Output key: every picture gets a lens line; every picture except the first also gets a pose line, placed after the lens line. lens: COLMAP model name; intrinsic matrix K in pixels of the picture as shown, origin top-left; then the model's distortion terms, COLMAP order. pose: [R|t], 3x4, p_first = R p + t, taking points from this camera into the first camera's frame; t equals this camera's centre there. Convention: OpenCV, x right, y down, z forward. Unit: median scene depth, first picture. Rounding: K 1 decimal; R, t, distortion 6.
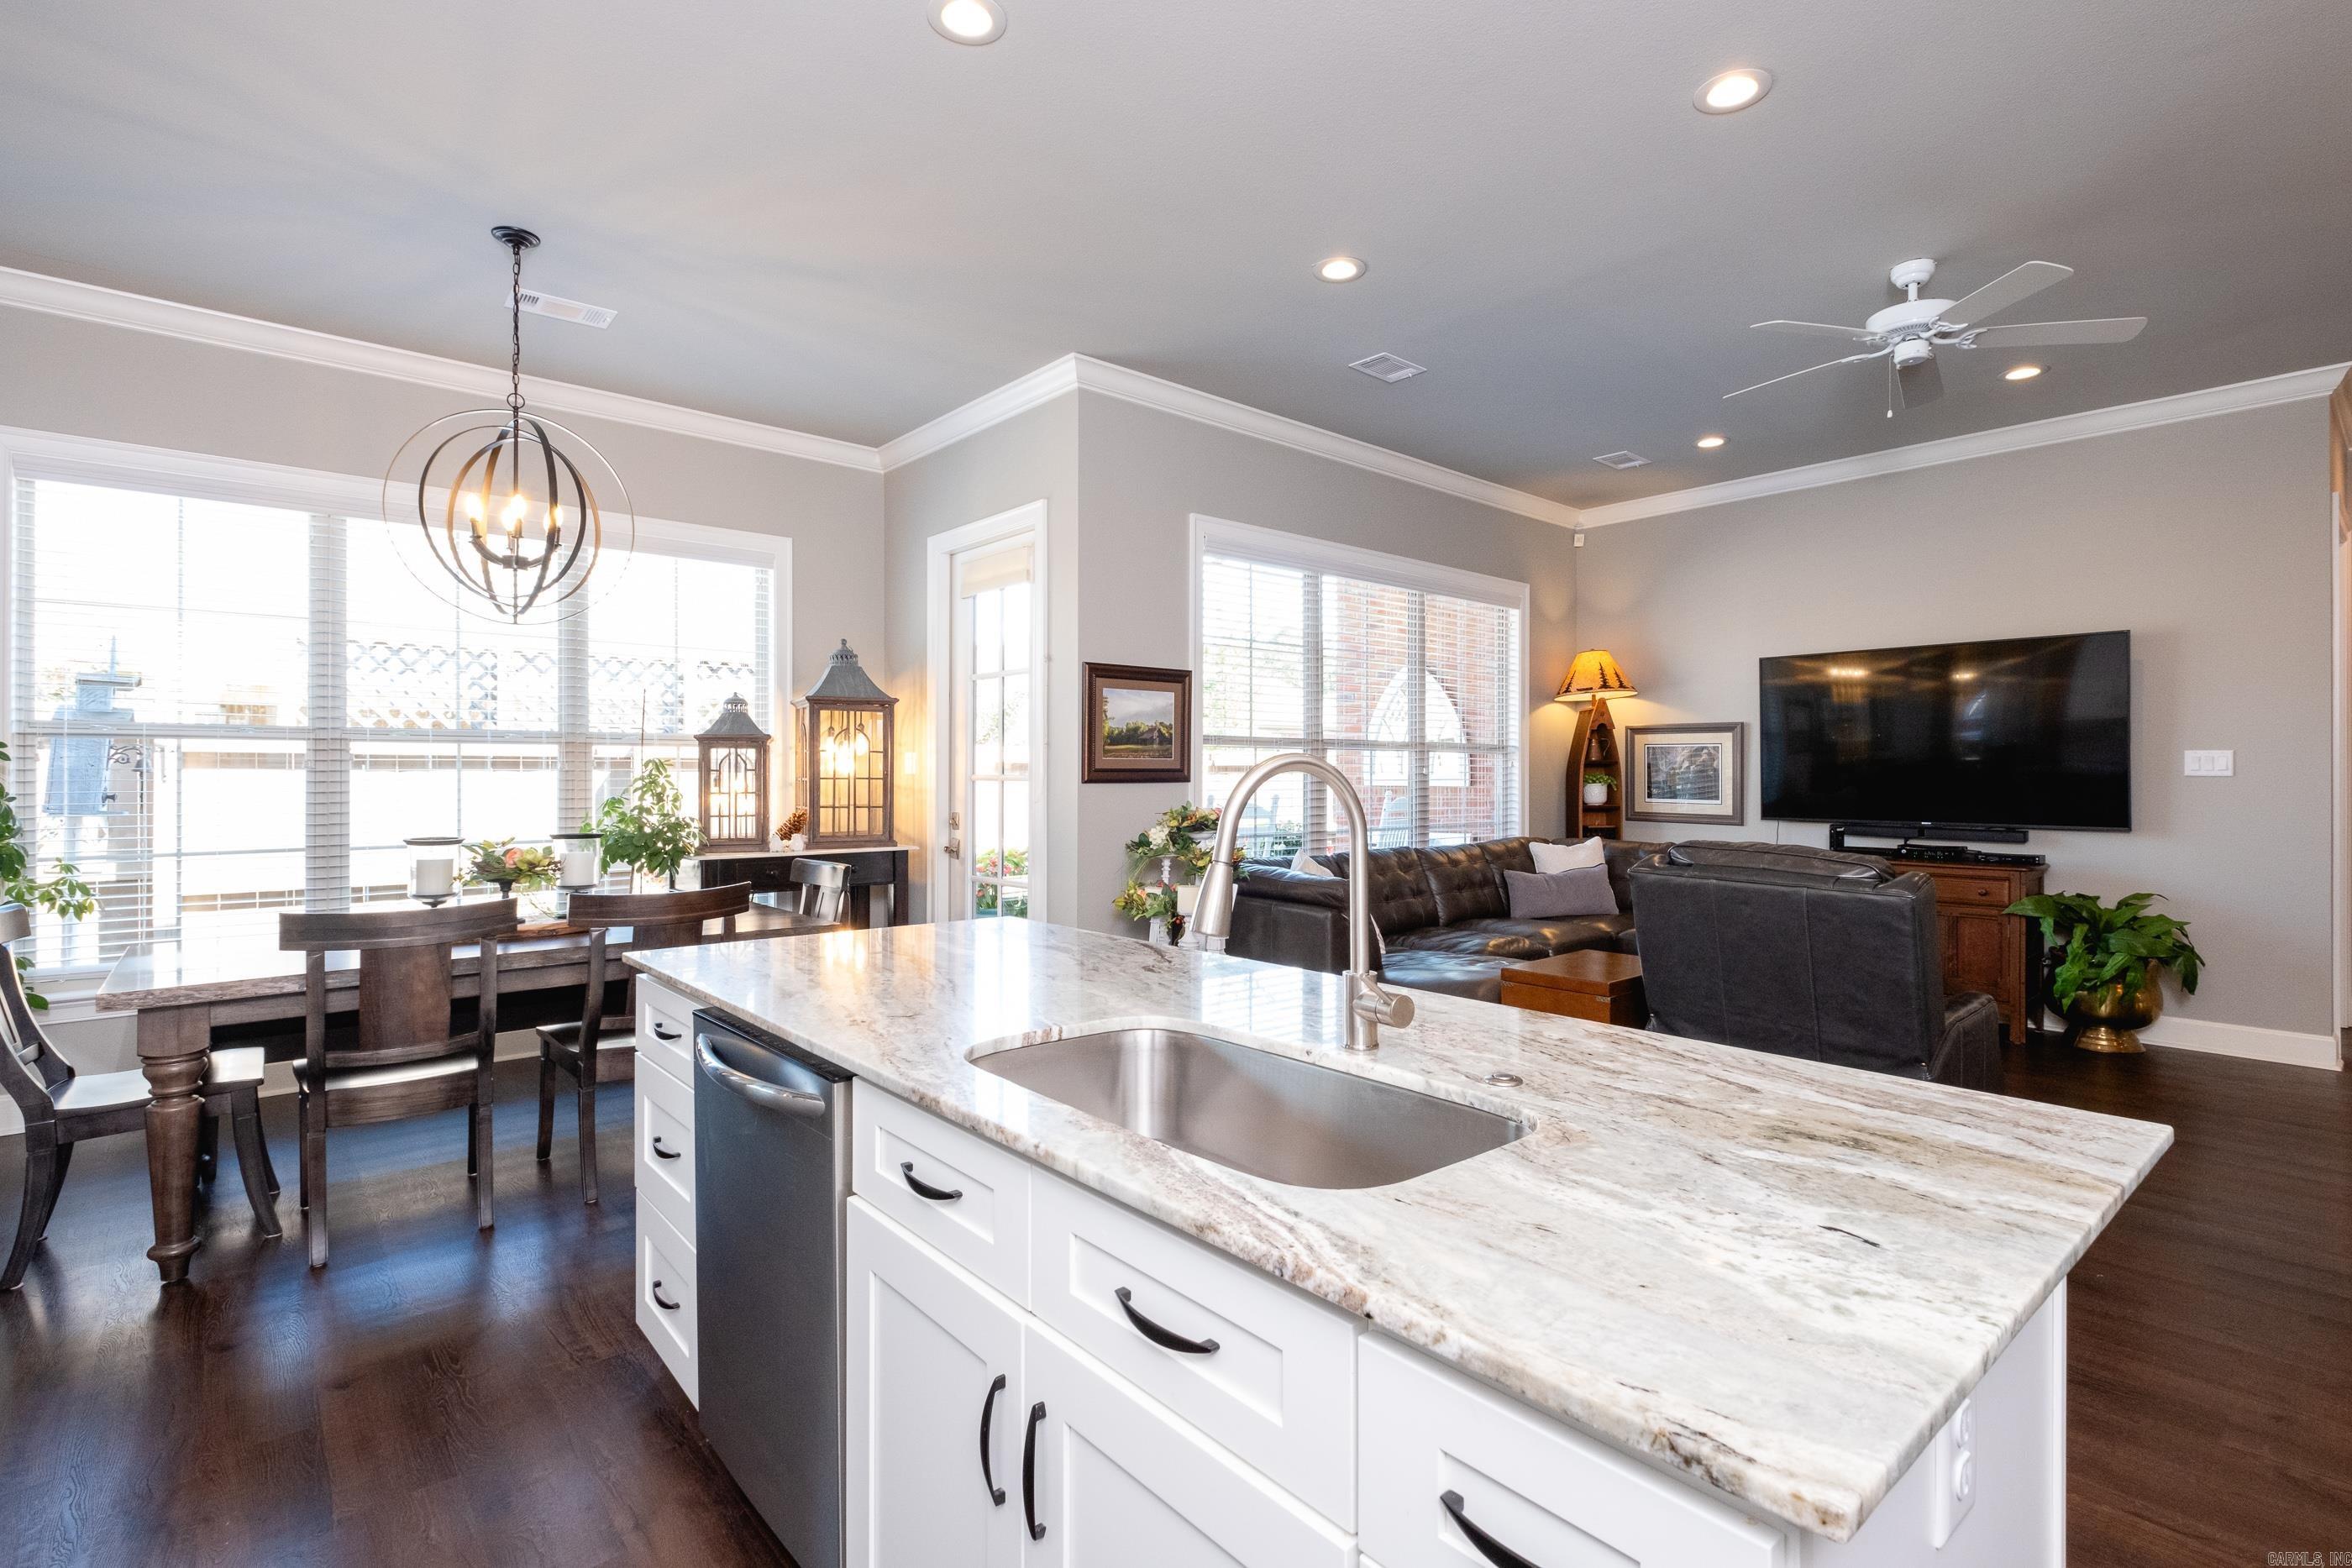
lens RADIAL K [[1085.4, 0, 1166.2], [0, 1085.4, 783.6], [0, 0, 1]] dist [0.005141, 0.000020]
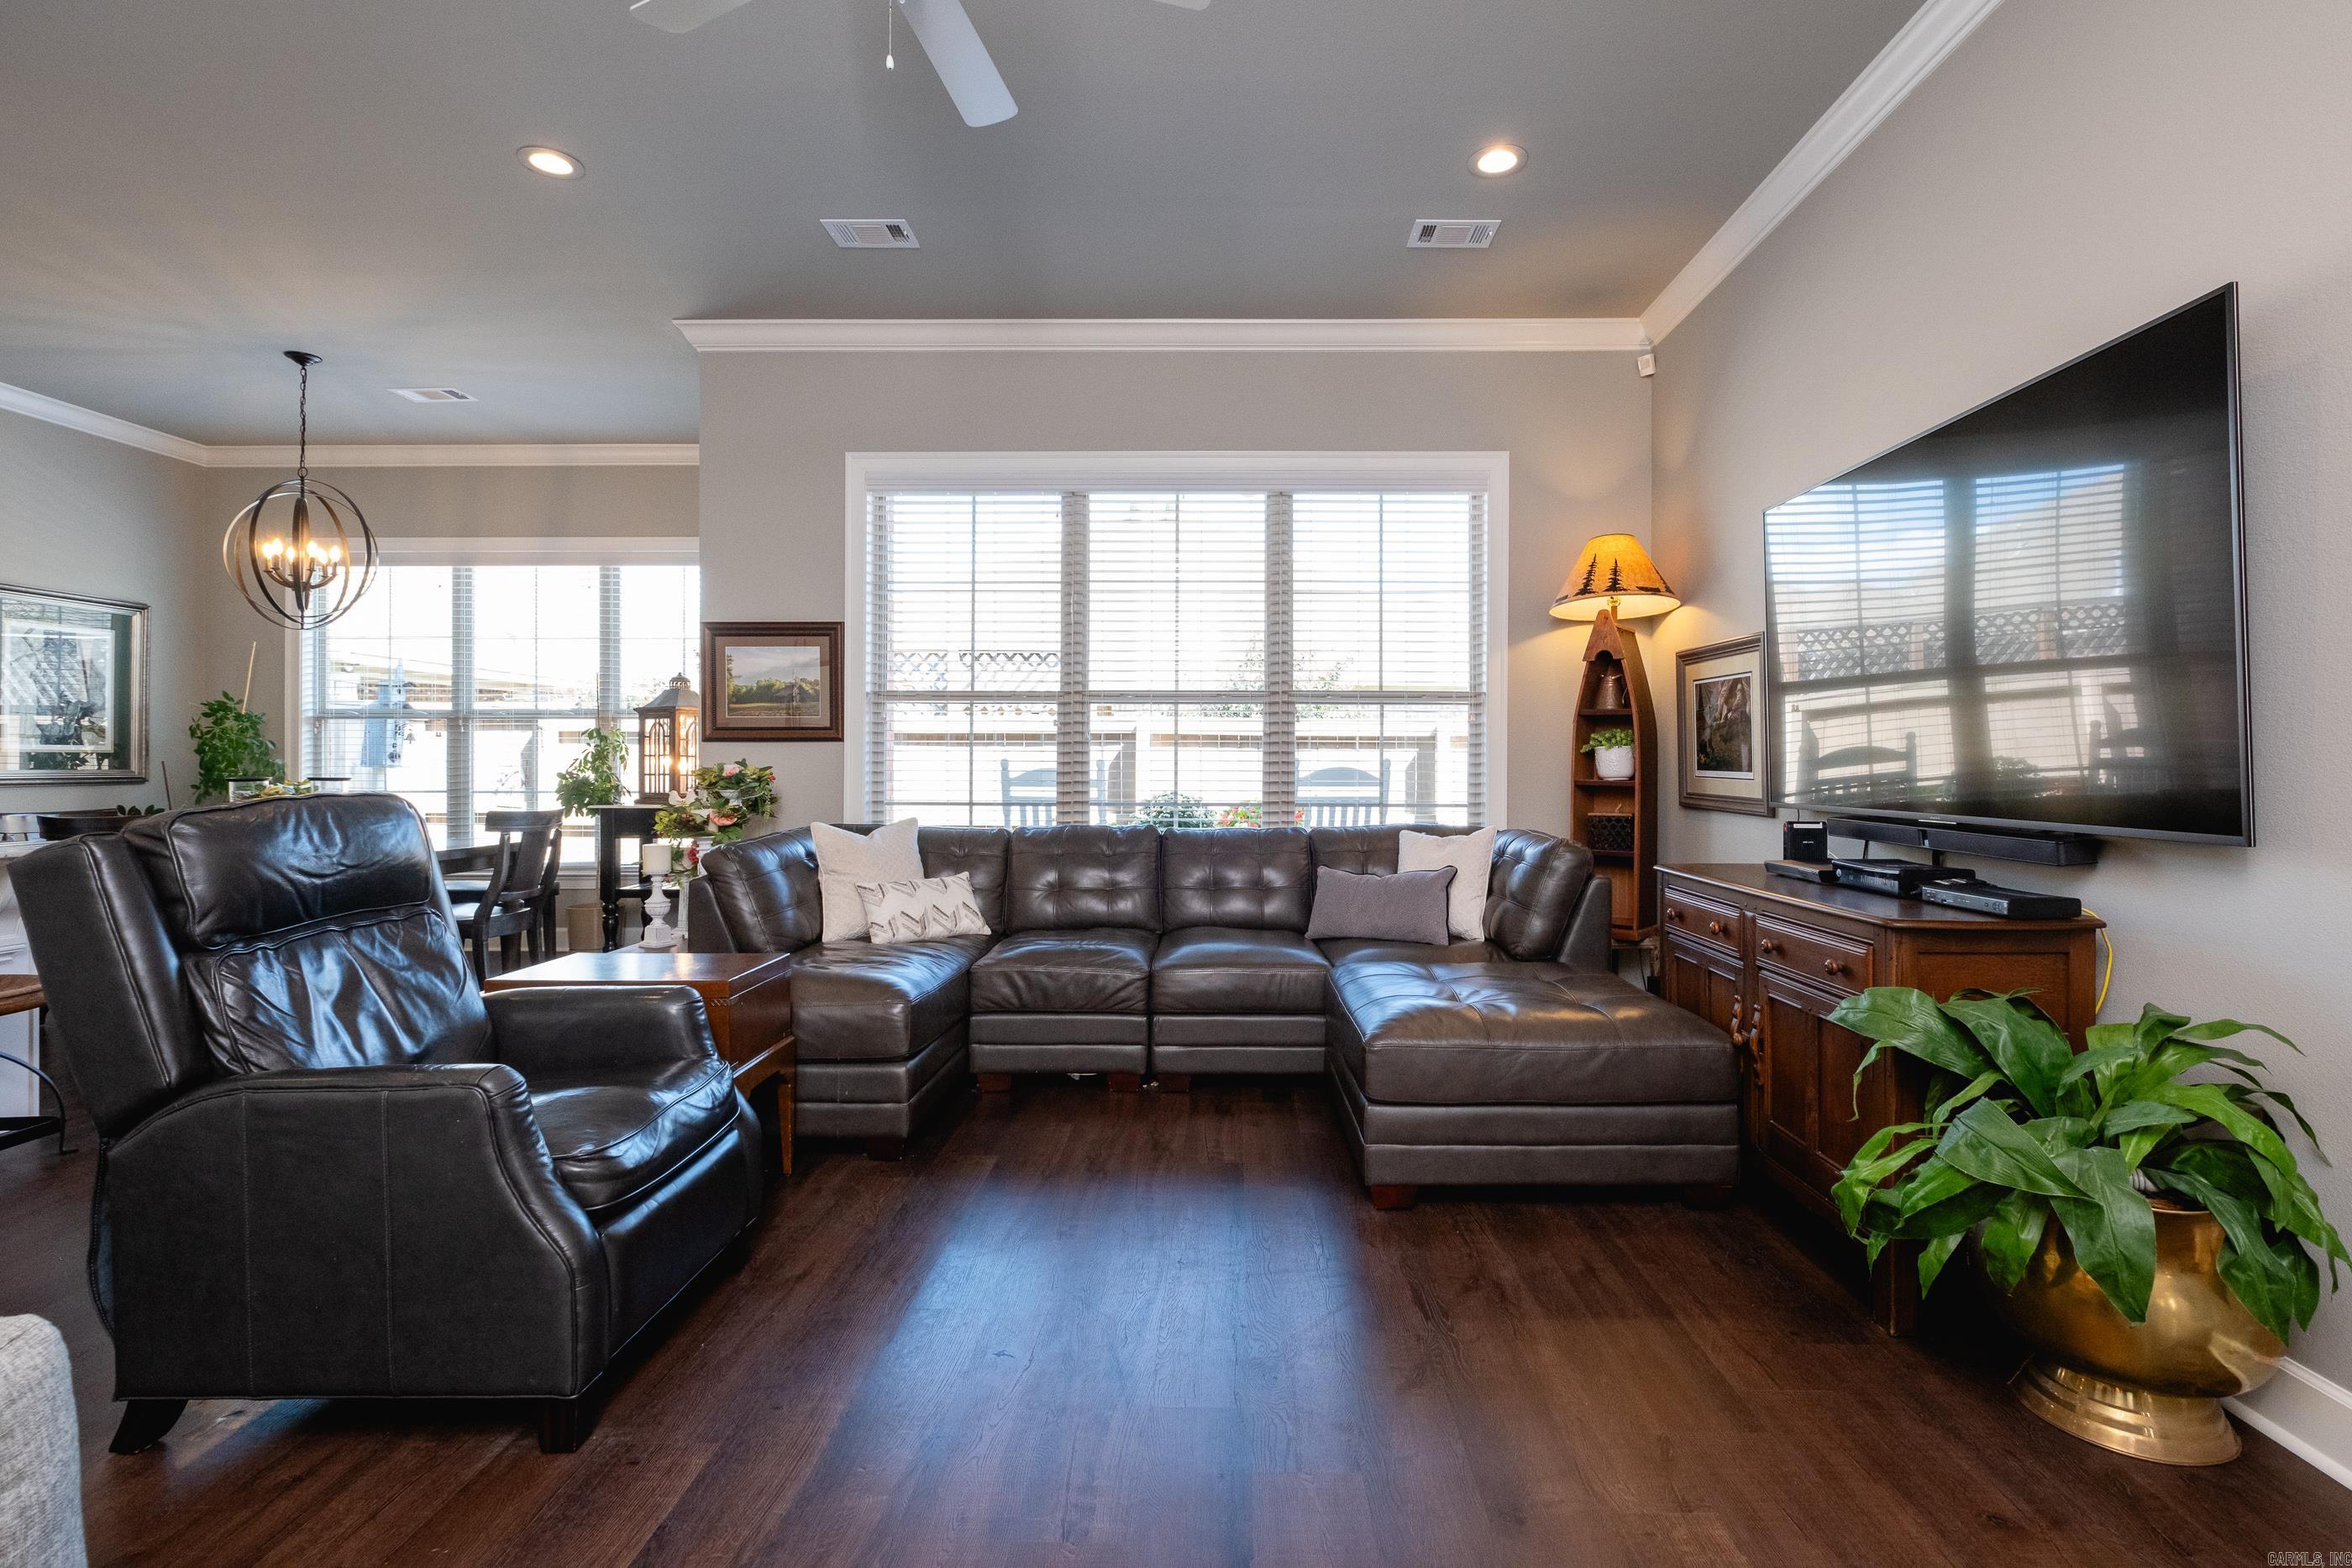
lens RADIAL K [[1085.4, 0, 1183.2], [0, 1085.4, 766.3], [0, 0, 1]] dist [0.005141, 0.000020]
pose [[0.747609, 0.004333, -0.664125, 0.843641], [-0.006464, 0.999979, -0.000752, 0.018299], [0.664108, 0.004855, 0.747621, 0.488486]]
